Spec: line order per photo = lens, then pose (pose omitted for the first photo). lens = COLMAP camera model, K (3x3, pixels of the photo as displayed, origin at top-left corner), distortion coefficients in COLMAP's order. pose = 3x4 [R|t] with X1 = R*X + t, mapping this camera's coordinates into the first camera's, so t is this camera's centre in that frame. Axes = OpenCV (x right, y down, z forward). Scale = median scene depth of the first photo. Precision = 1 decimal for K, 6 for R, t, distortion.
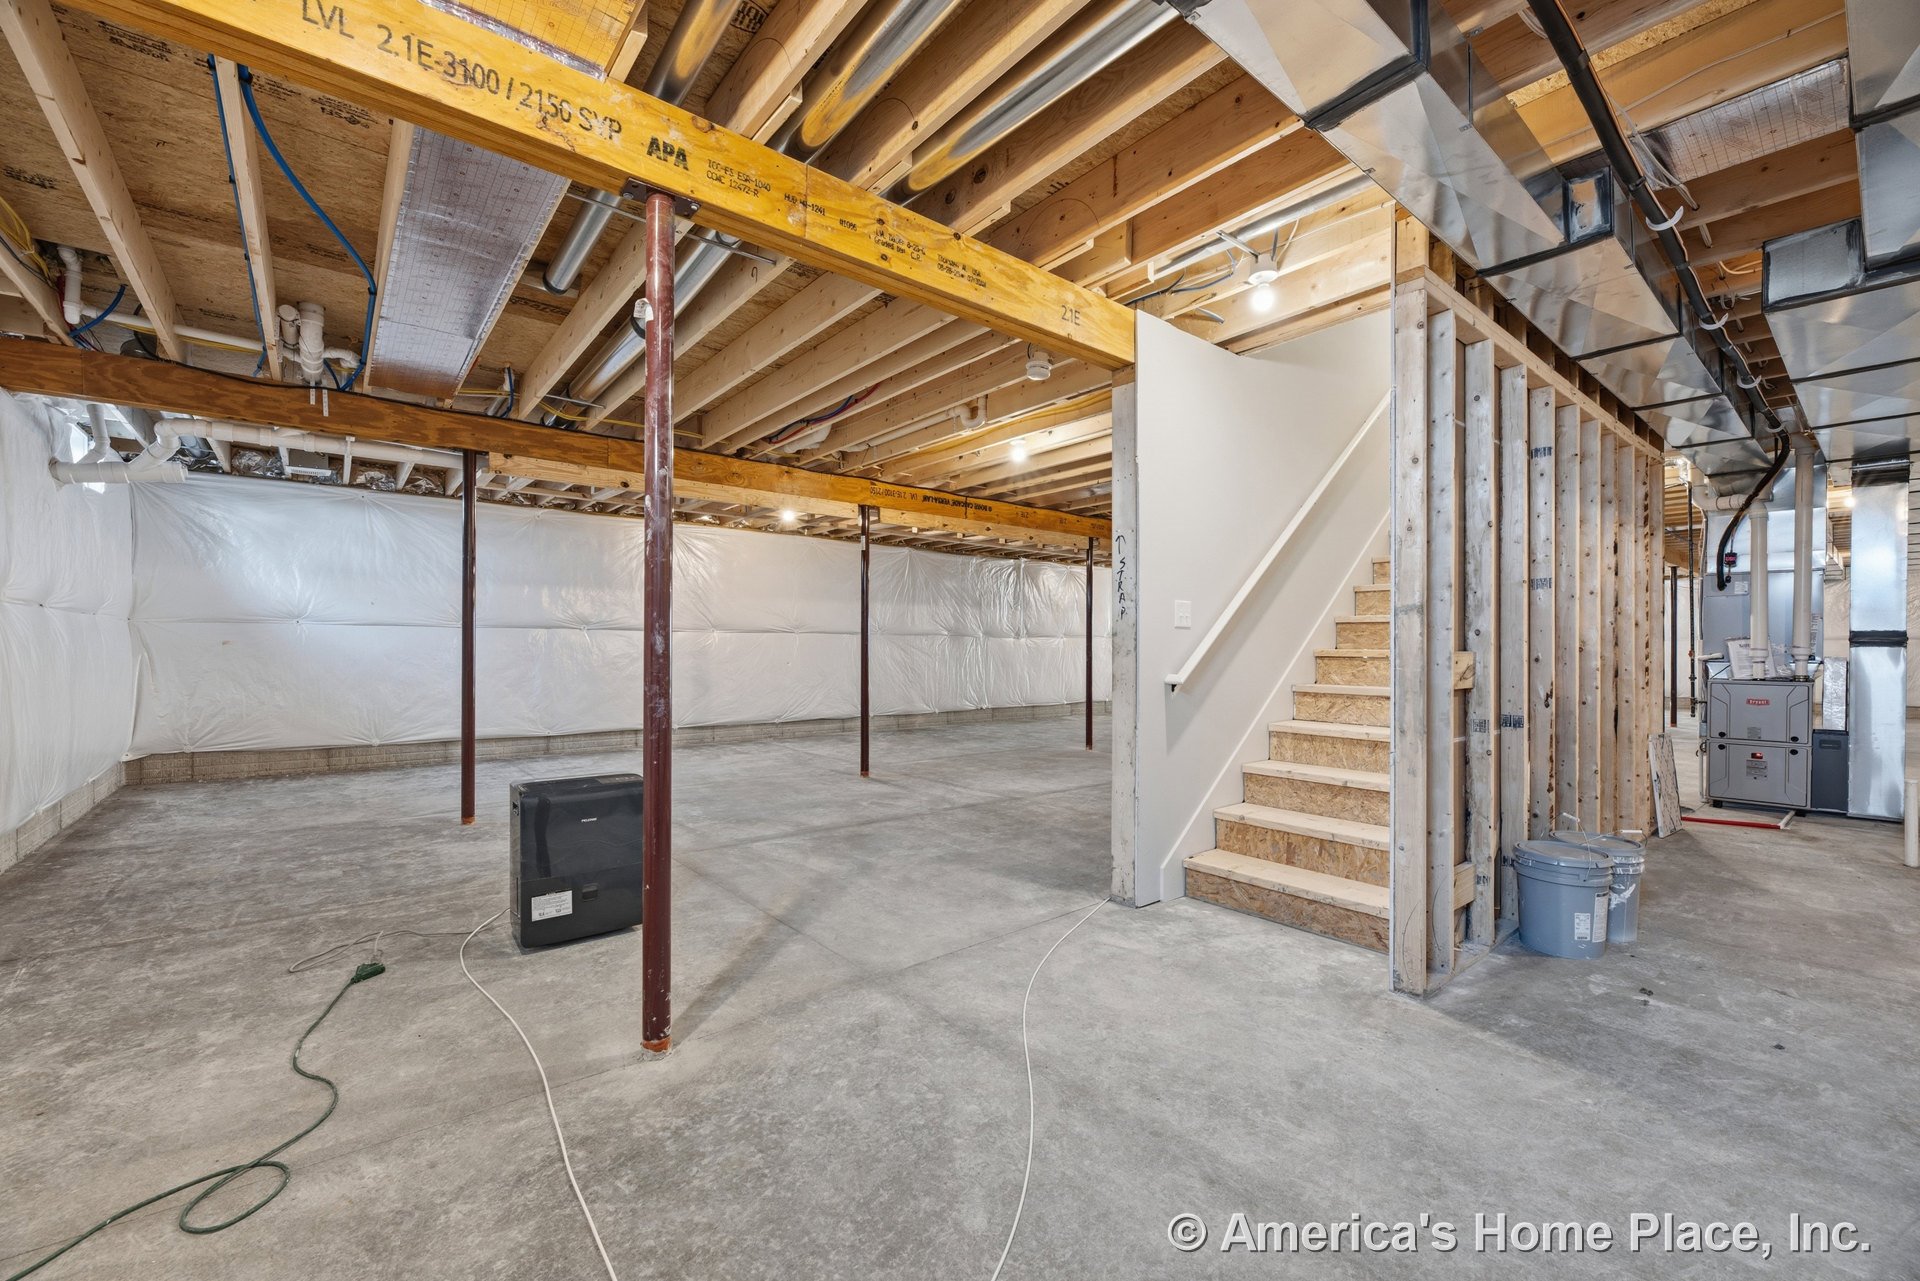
lens RADIAL K [[776.3, 0, 958.1], [0, 776.3, 645.5], [0, 0, 1]] dist [0.000036, 0.000011]
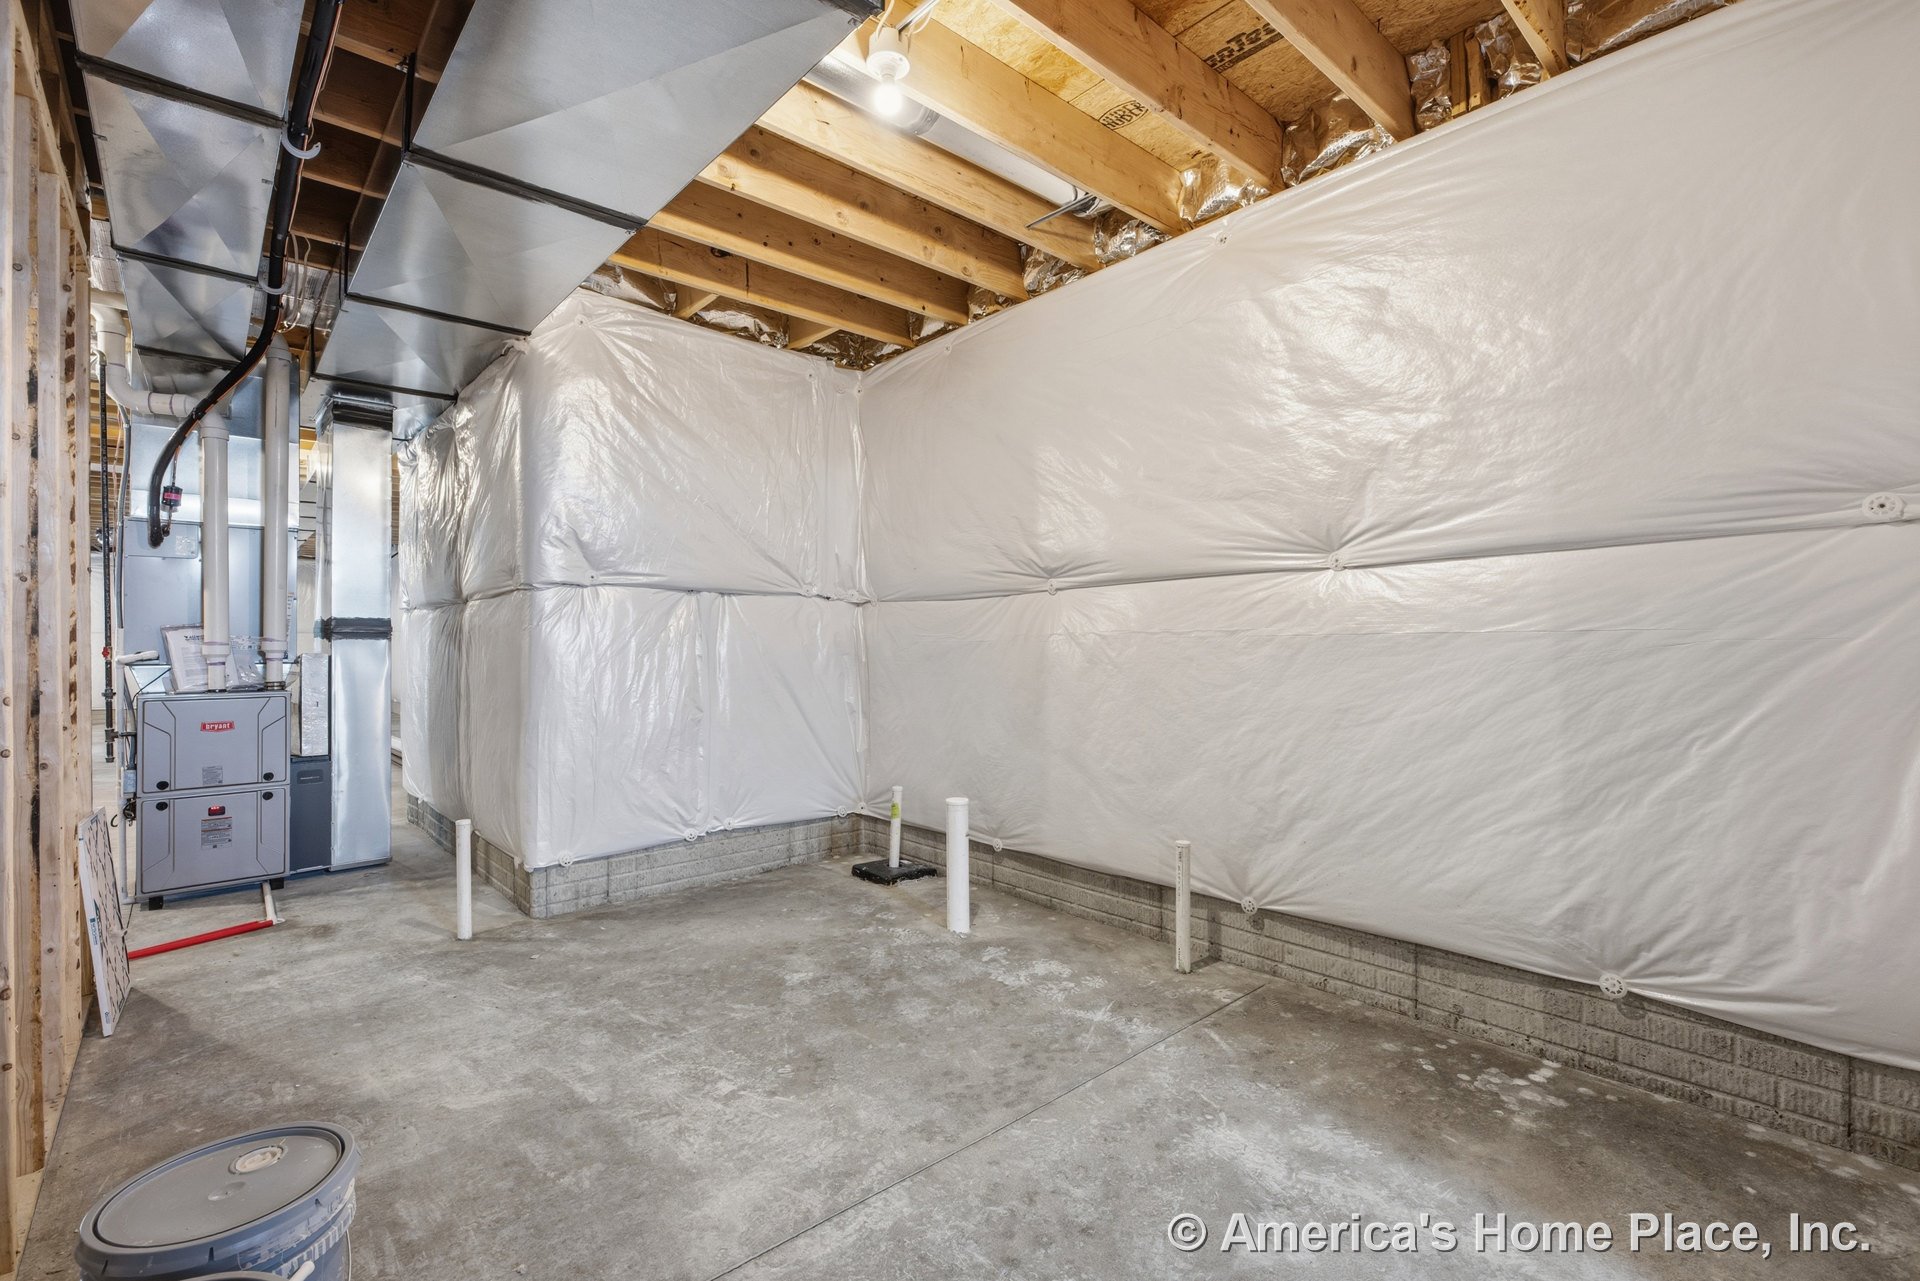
lens RADIAL K [[868.3, 0, 961.7], [0, 868.3, 635.2], [0, 0, 1]] dist [0.001266, -0.000009]
pose [[-0.053389, -0.001682, 0.998572, 0.280464], [0.002179, 0.999996, 0.001801, -0.002002], [-0.998571, 0.002272, -0.053385, 0.421934]]
